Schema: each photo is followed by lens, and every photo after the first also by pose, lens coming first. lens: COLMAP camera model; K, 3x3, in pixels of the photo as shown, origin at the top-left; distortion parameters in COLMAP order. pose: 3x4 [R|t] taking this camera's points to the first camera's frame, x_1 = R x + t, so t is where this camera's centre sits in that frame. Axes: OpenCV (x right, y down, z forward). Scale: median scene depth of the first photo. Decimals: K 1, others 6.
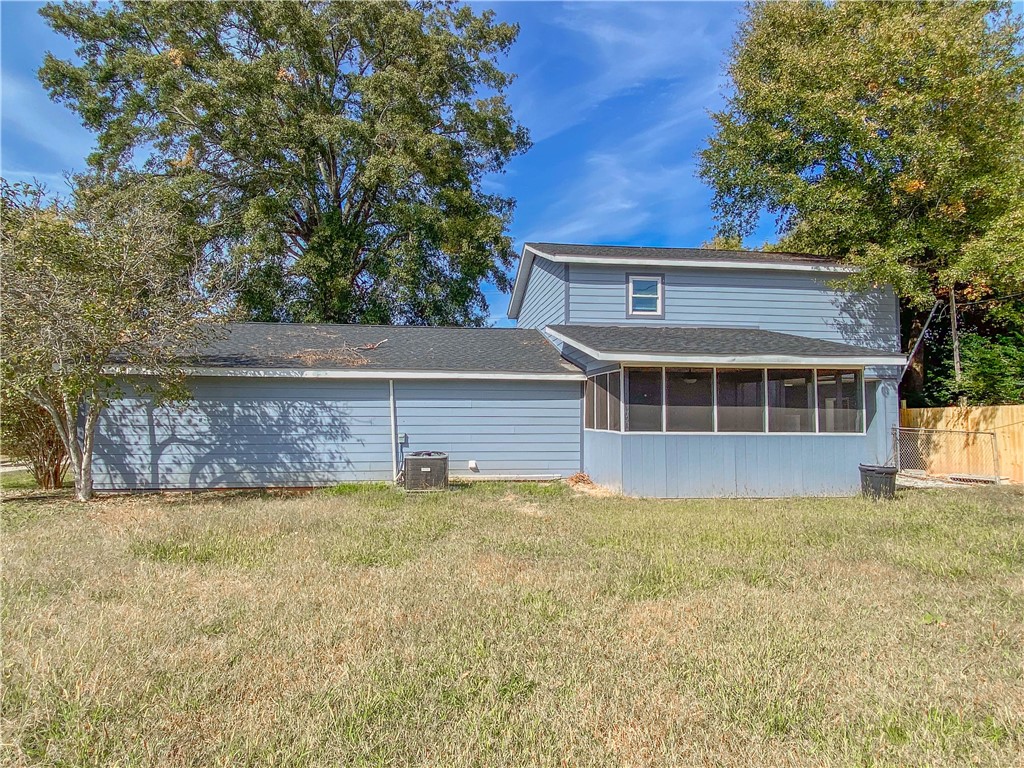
lens RADIAL K [[616.2, 0, 520.6], [0, 616.2, 375.3], [0, 0, 1]] dist [0.027339, -0.003734]
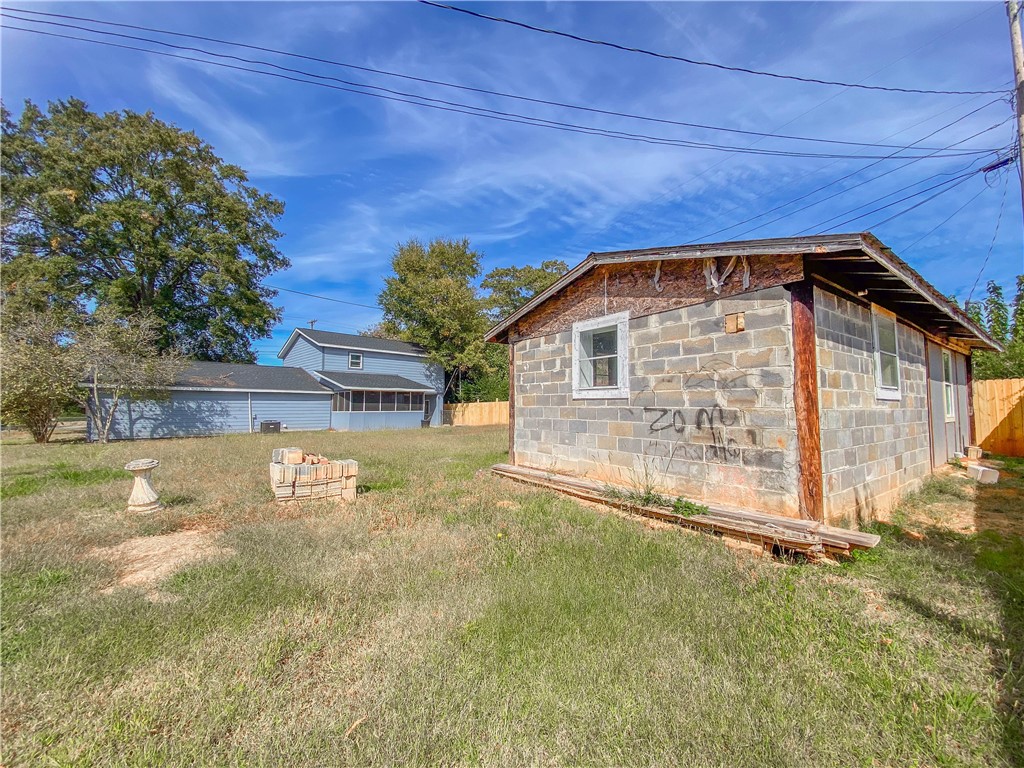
lens RADIAL K [[414.9, 0, 519.6], [0, 414.9, 385.0], [0, 0, 1]] dist [-0.003176, -0.005413]
pose [[0.815812, 0.026333, 0.577718, -0.290531], [-0.030479, 0.999532, -0.002519, -0.051865], [-0.577514, -0.015554, 0.816233, -0.996302]]
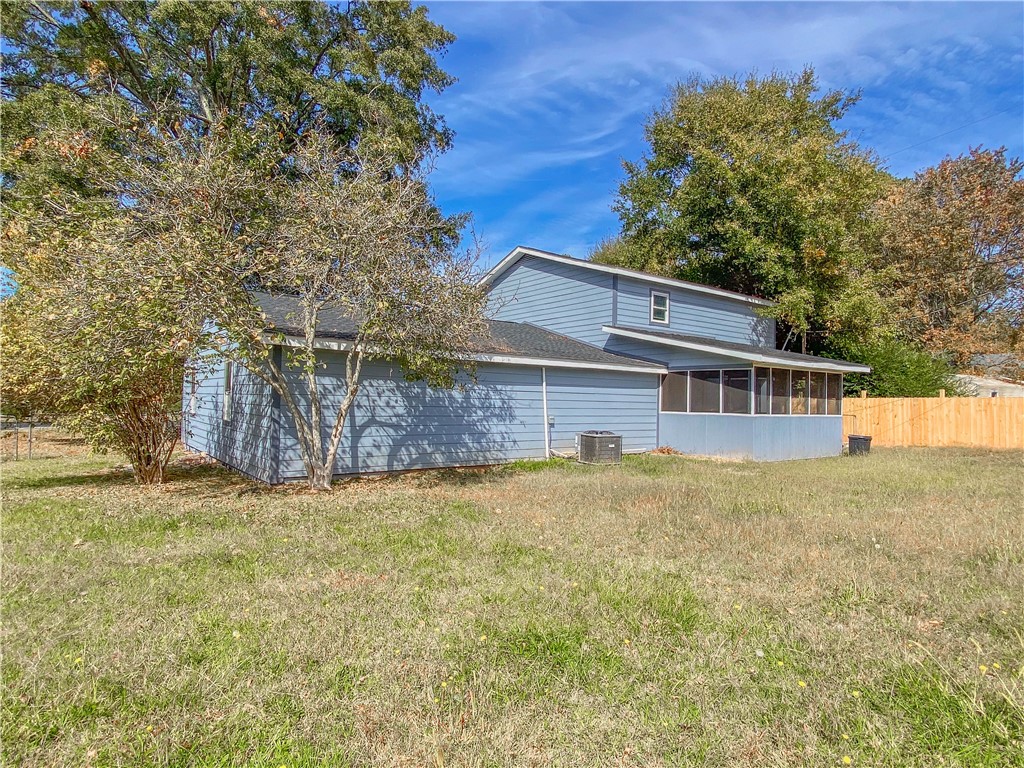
lens RADIAL K [[564.4, 0, 524.5], [0, 564.4, 387.0], [0, 0, 1]] dist [0.004034, -0.002052]
pose [[0.869257, 0.023255, 0.493814, -0.751405], [-0.048469, 0.998089, 0.038316, 0.005380], [-0.491979, -0.057241, 0.868723, 0.130519]]
